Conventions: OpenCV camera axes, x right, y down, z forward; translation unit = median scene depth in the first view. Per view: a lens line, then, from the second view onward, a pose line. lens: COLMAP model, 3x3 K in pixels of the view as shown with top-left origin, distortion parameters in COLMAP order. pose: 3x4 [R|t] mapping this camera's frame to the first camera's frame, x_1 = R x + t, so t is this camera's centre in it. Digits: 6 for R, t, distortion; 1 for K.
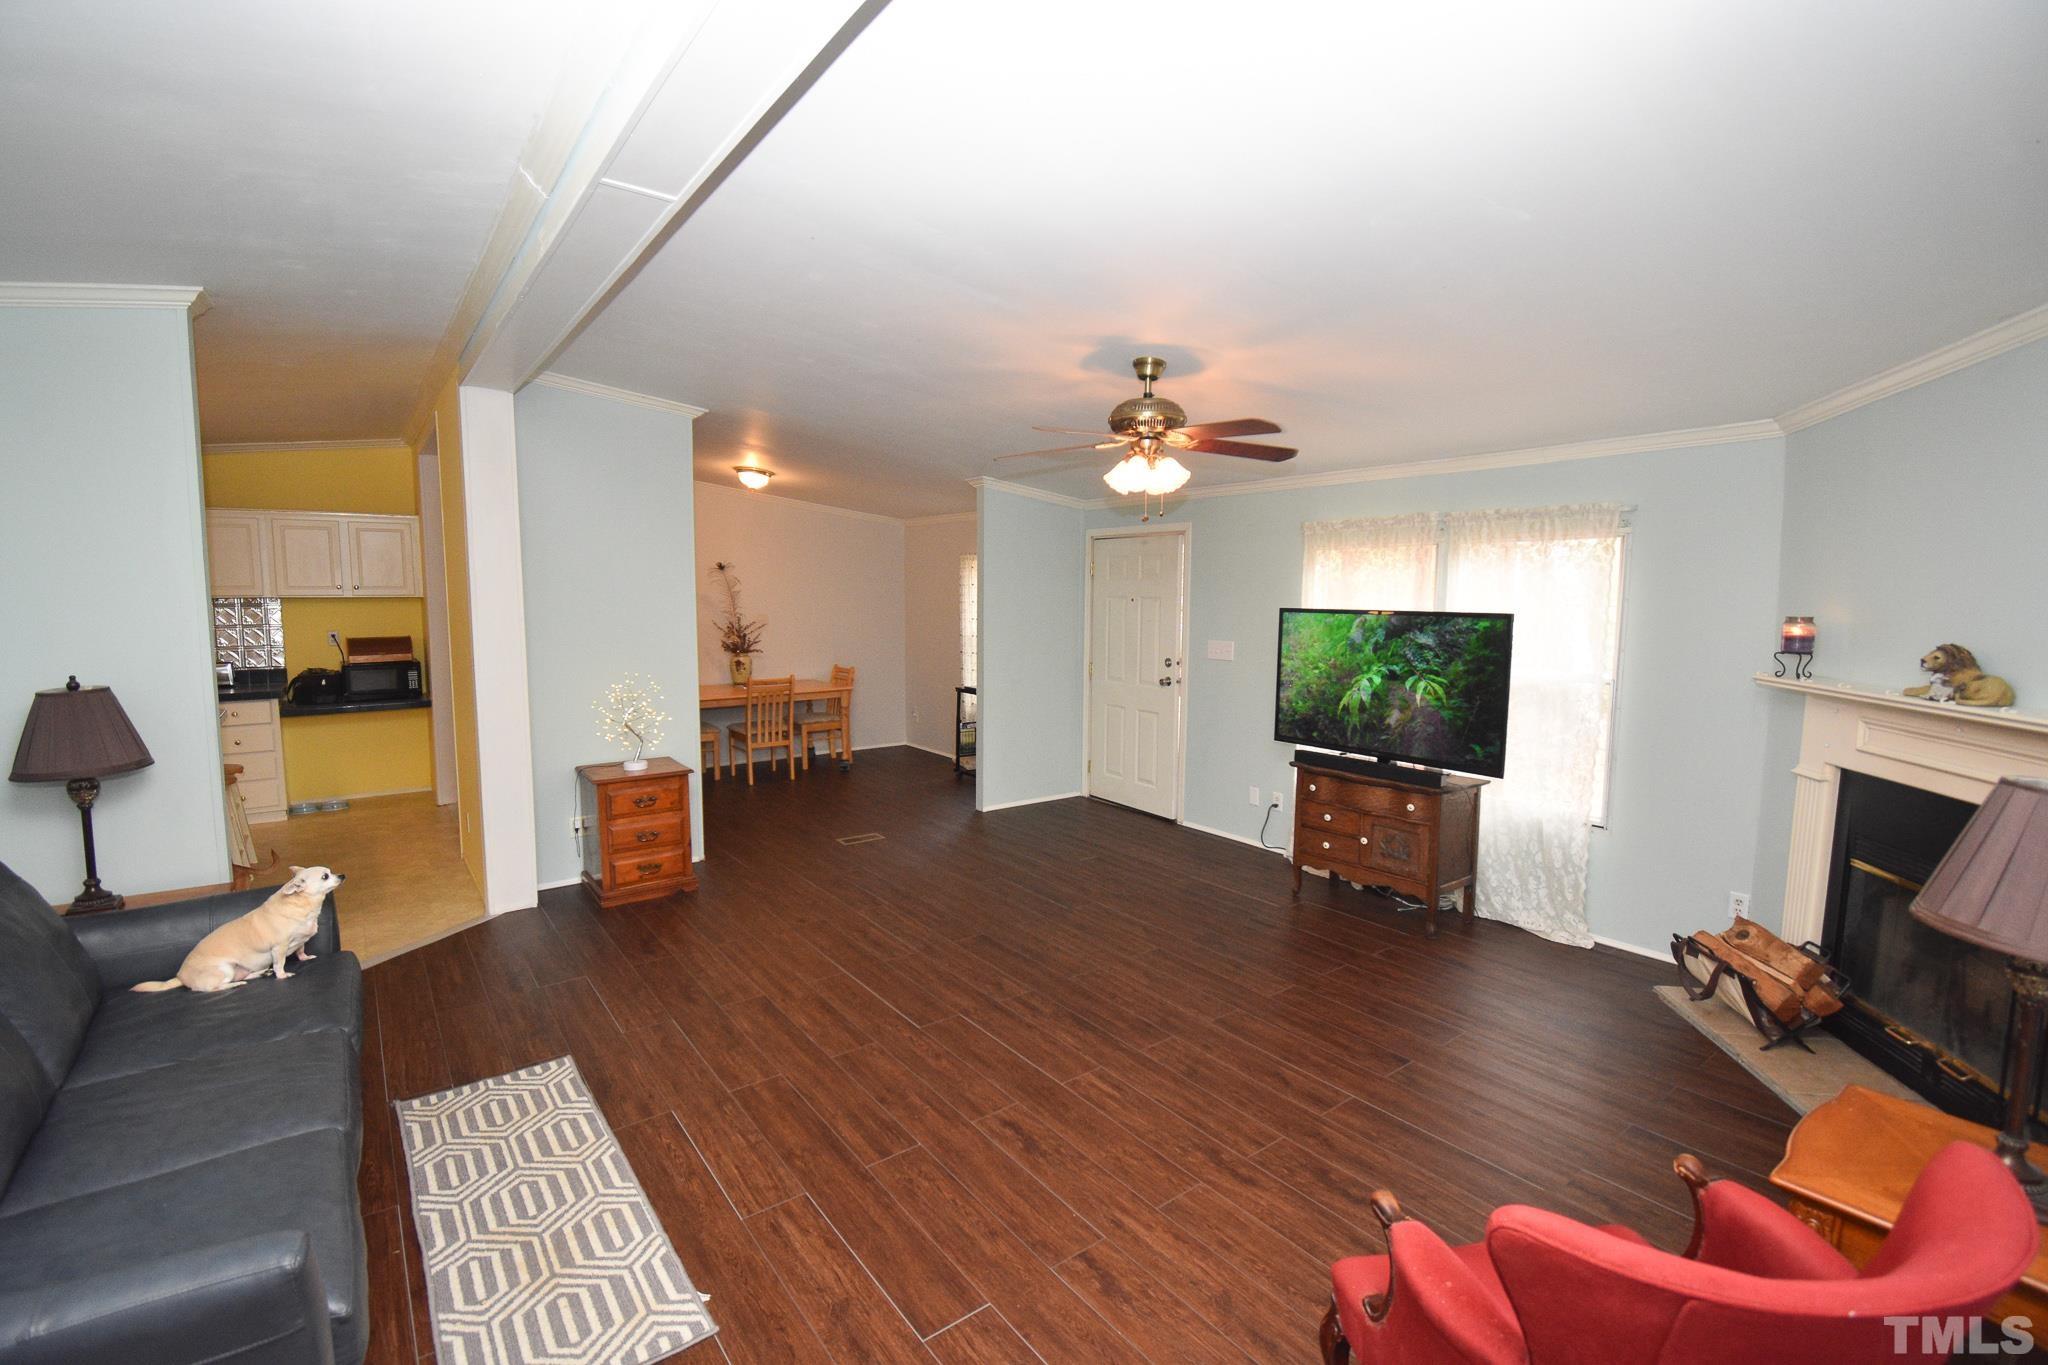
lens RADIAL K [[907.1, 0, 1022.8], [0, 907.1, 682.8], [0, 0, 1]] dist [0.006674, -0.018217]
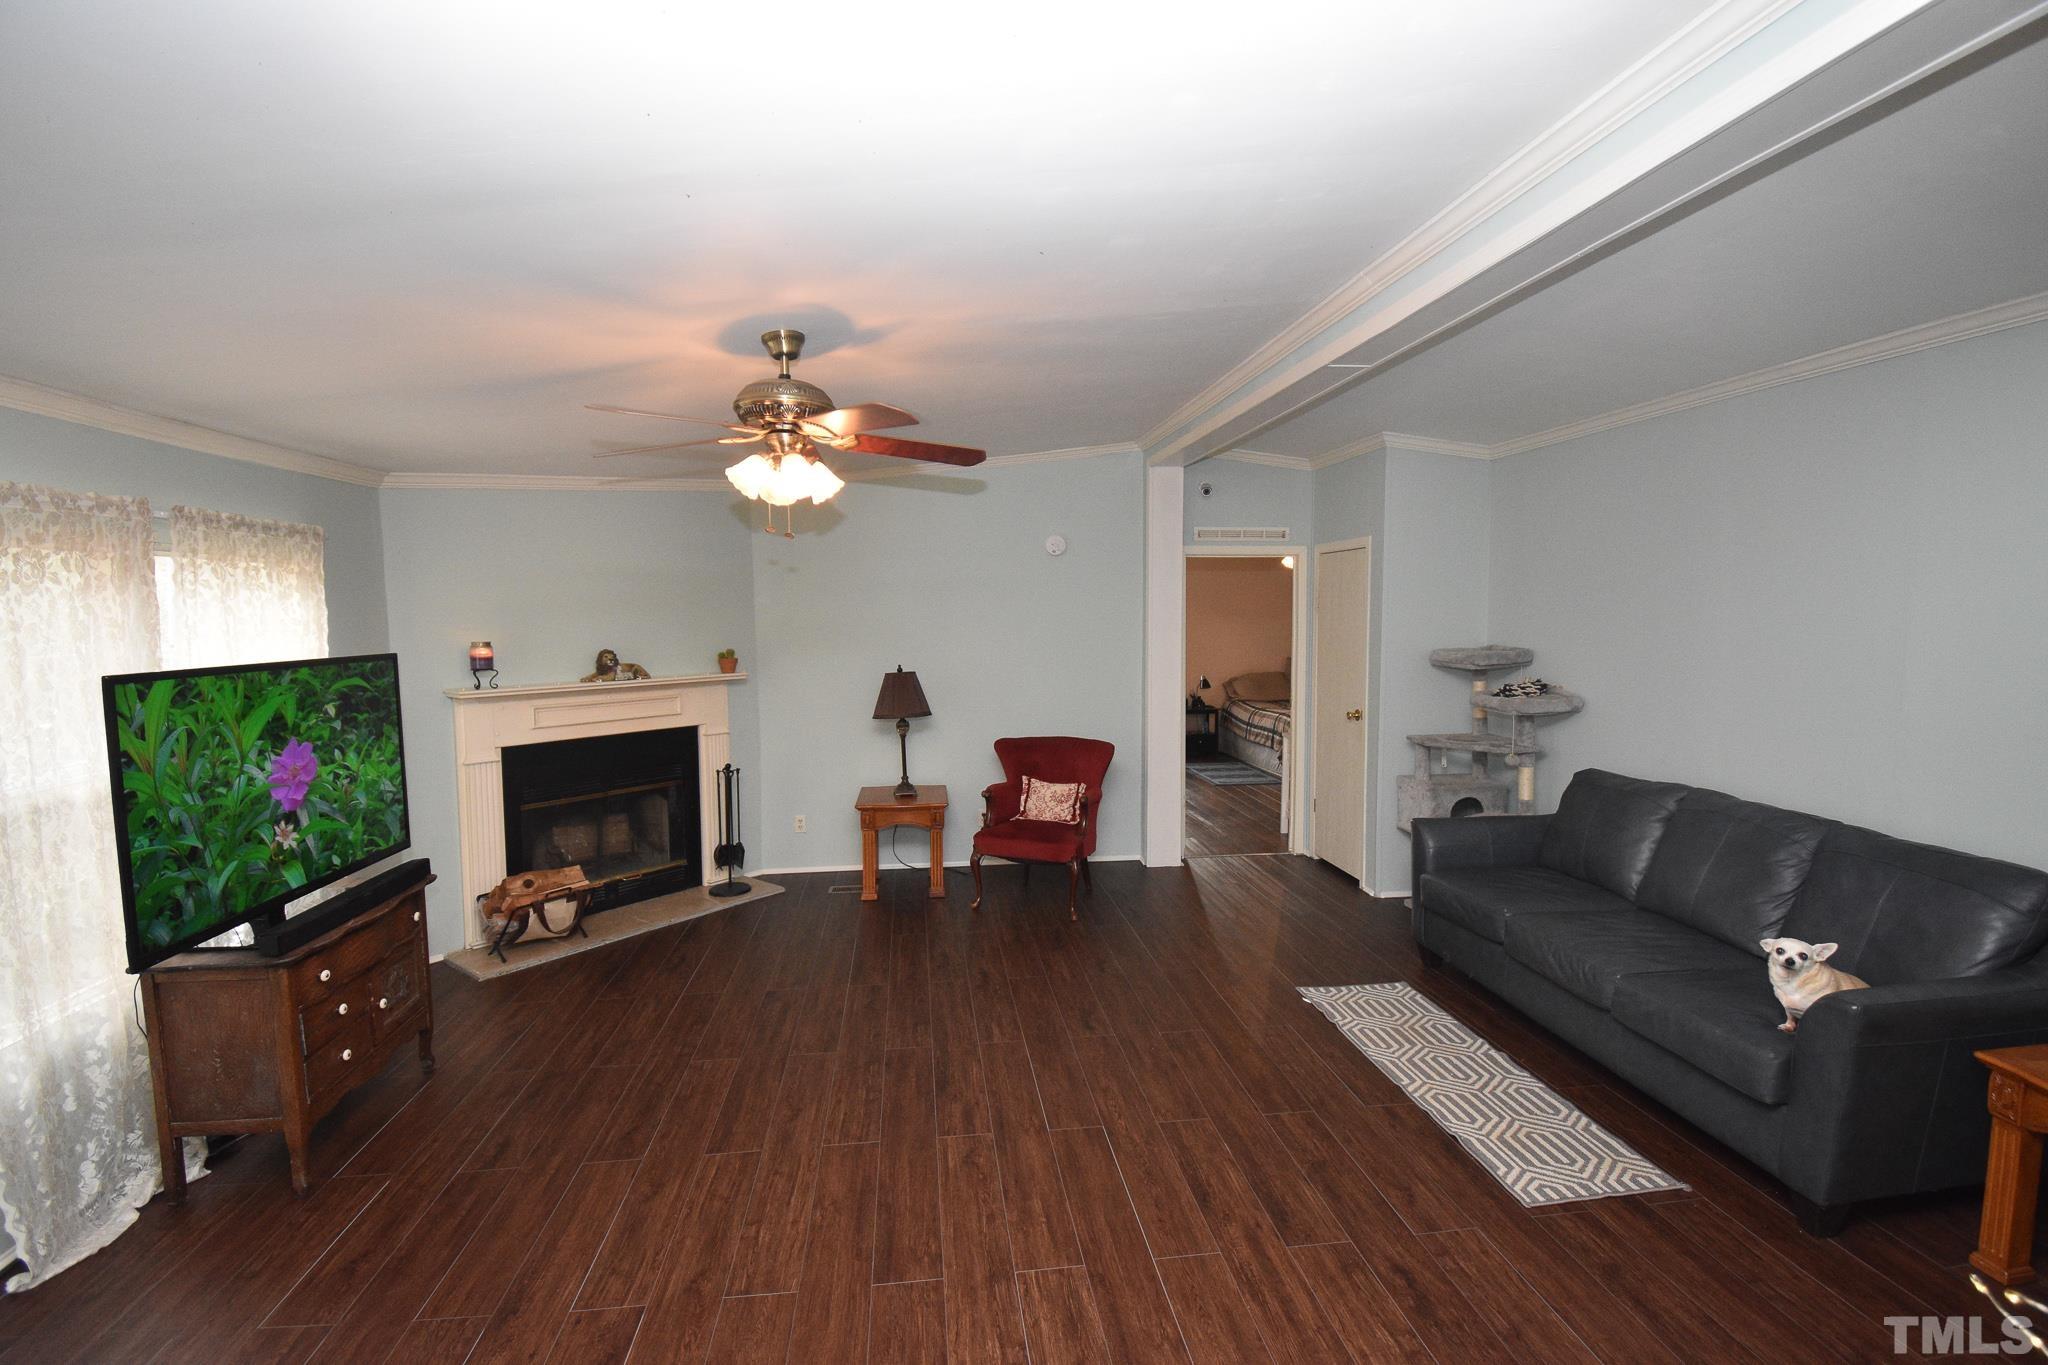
lens RADIAL K [[907.1, 0, 1022.4], [0, 907.1, 683.8], [0, 0, 1]] dist [0.006674, -0.018217]
pose [[-0.866428, -0.038079, 0.497849, -0.484785], [0.054268, 0.983999, 0.169707, -0.197950], [-0.496345, 0.174056, -0.850498, 1.782838]]
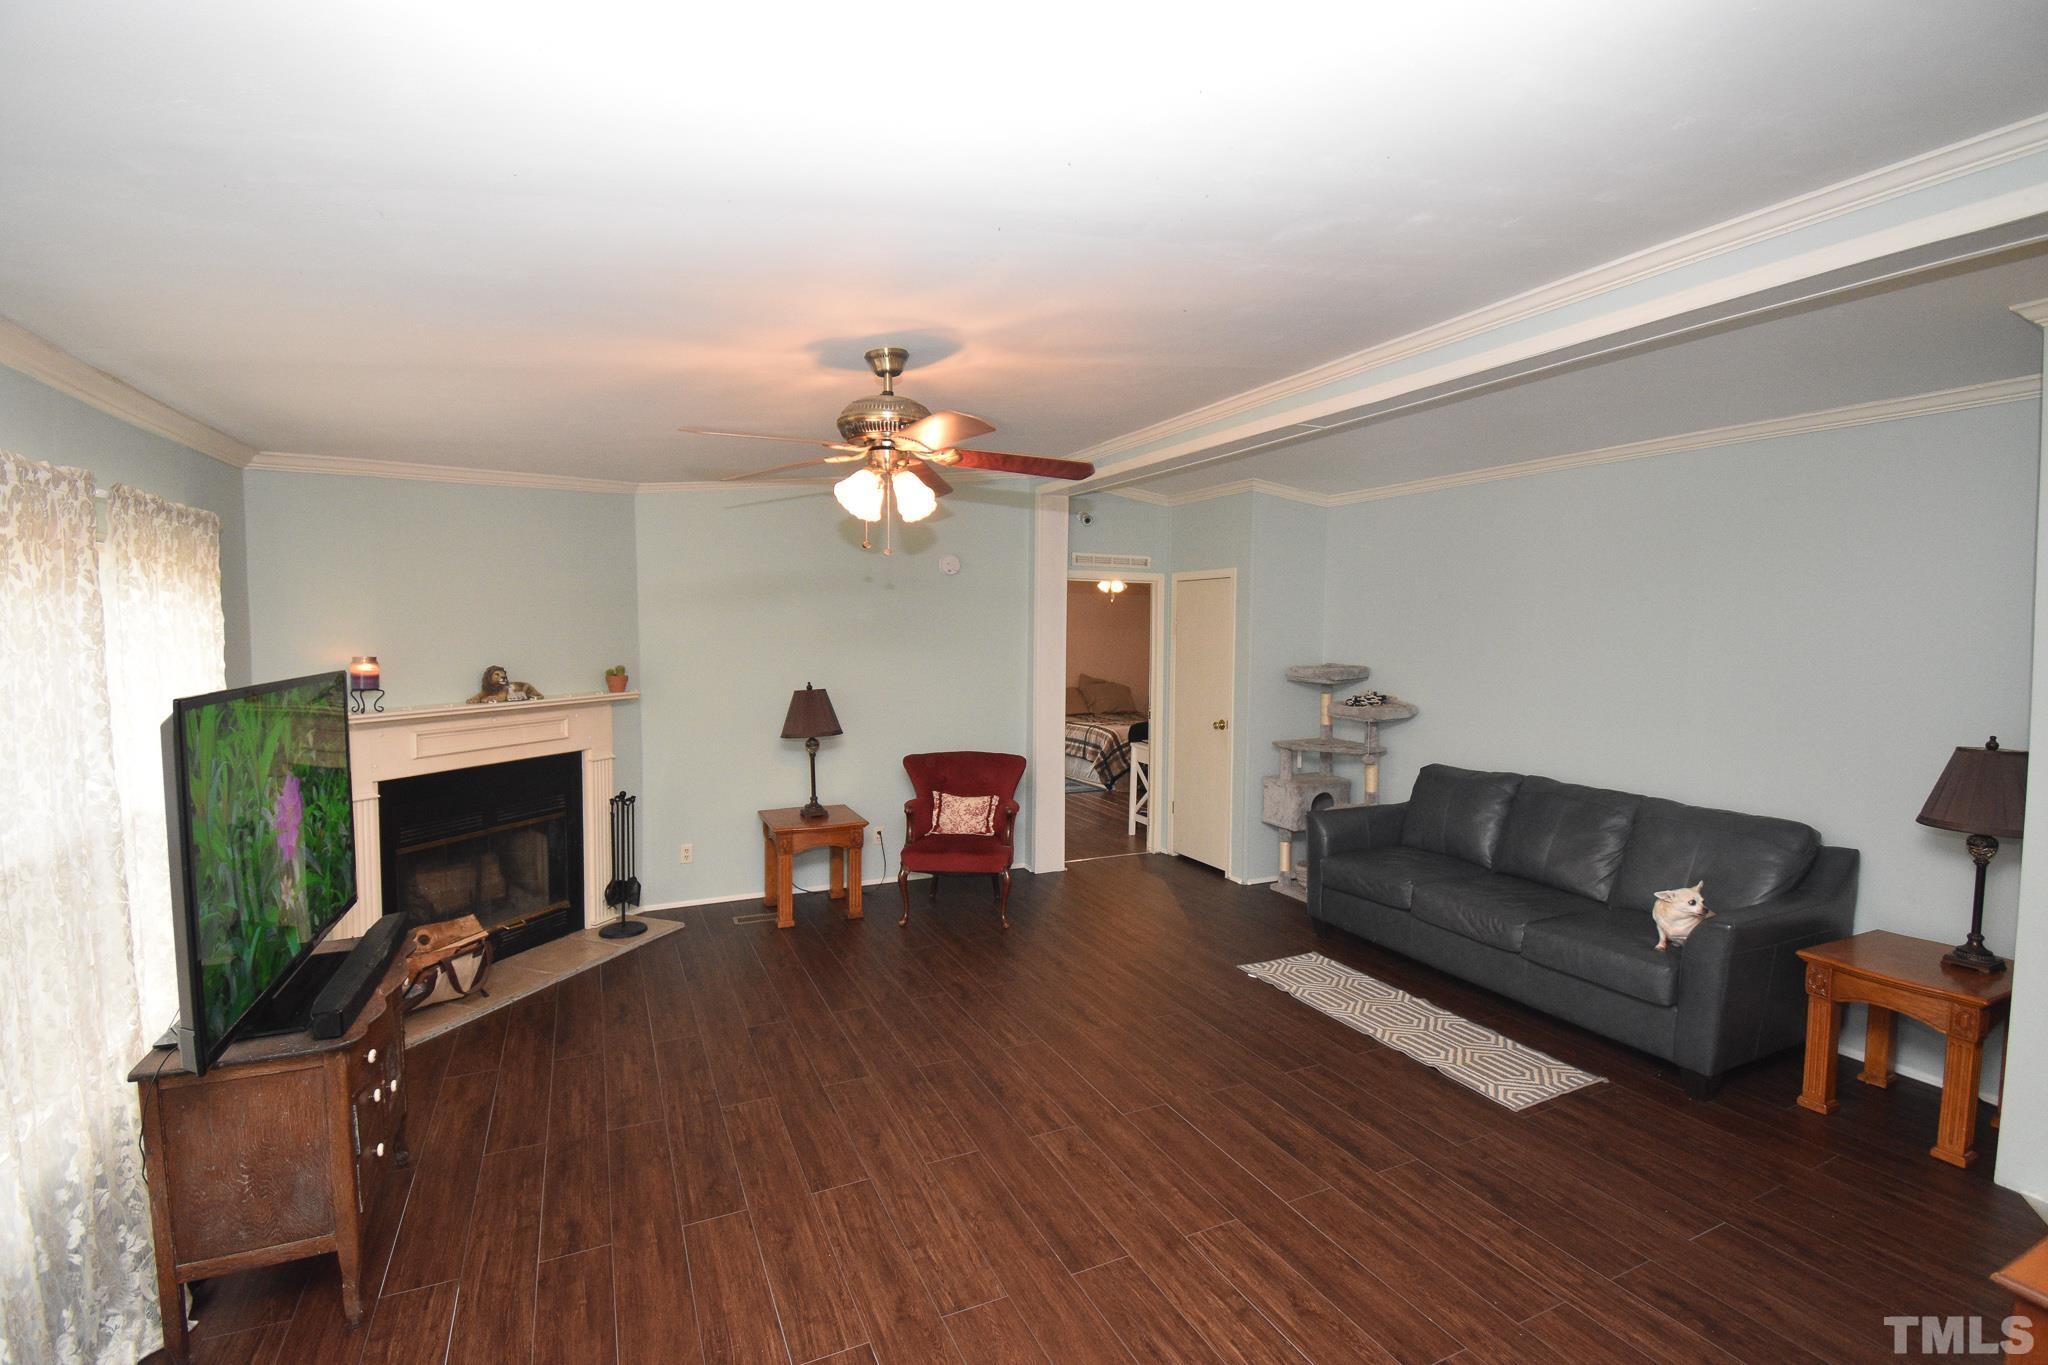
lens RADIAL K [[907.1, 0, 1020.7], [0, 907.1, 687.0], [0, 0, 1]] dist [0.006674, -0.018217]
pose [[-0.979395, -0.024962, 0.200406, -0.150232], [0.008690, 0.986204, 0.165306, -0.217681], [-0.201768, 0.163642, -0.965666, 1.962224]]
